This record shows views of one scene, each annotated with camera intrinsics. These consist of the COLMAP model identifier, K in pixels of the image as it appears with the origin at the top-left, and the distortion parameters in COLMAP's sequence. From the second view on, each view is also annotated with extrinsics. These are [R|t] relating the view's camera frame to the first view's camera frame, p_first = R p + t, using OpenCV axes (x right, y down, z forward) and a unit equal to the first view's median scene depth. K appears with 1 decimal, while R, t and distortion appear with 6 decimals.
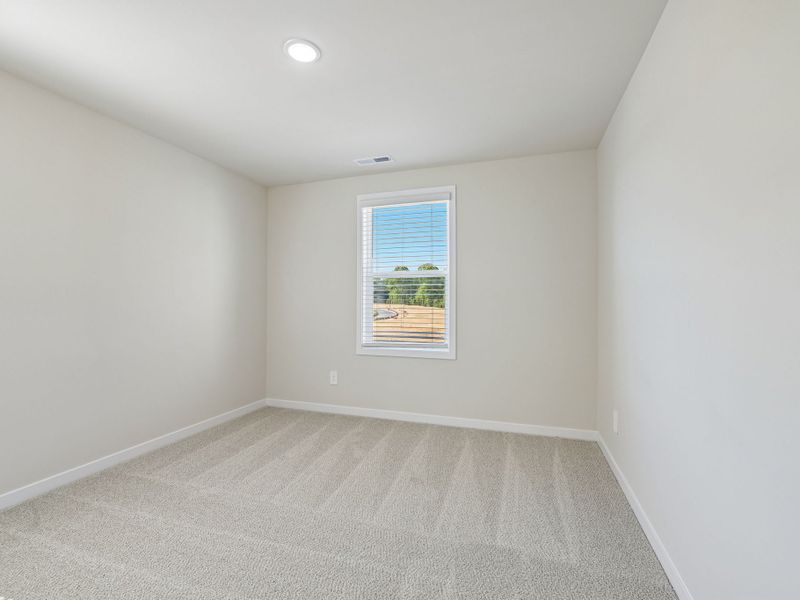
lens RADIAL K [[361.3, 0, 400.0], [0, 361.3, 300.0], [0, 0, 1]] dist [-0.000992, -0.000063]
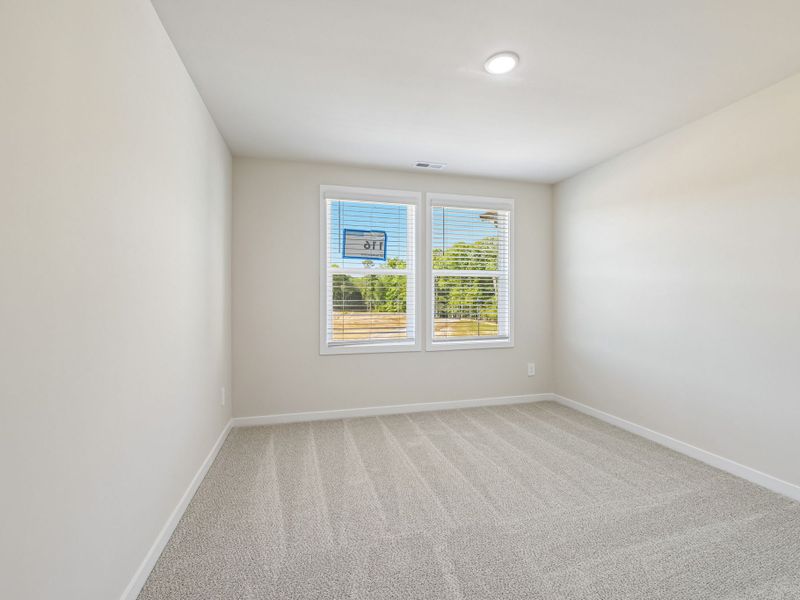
lens RADIAL K [[347.0, 0, 400.0], [0, 347.0, 300.0], [0, 0, 1]] dist [0.018649, 0.000059]
pose [[0.854908, -0.004236, 0.518763, -0.441840], [-0.002115, 0.999930, 0.011649, -0.002155], [-0.518776, -0.011056, 0.854839, 0.128125]]
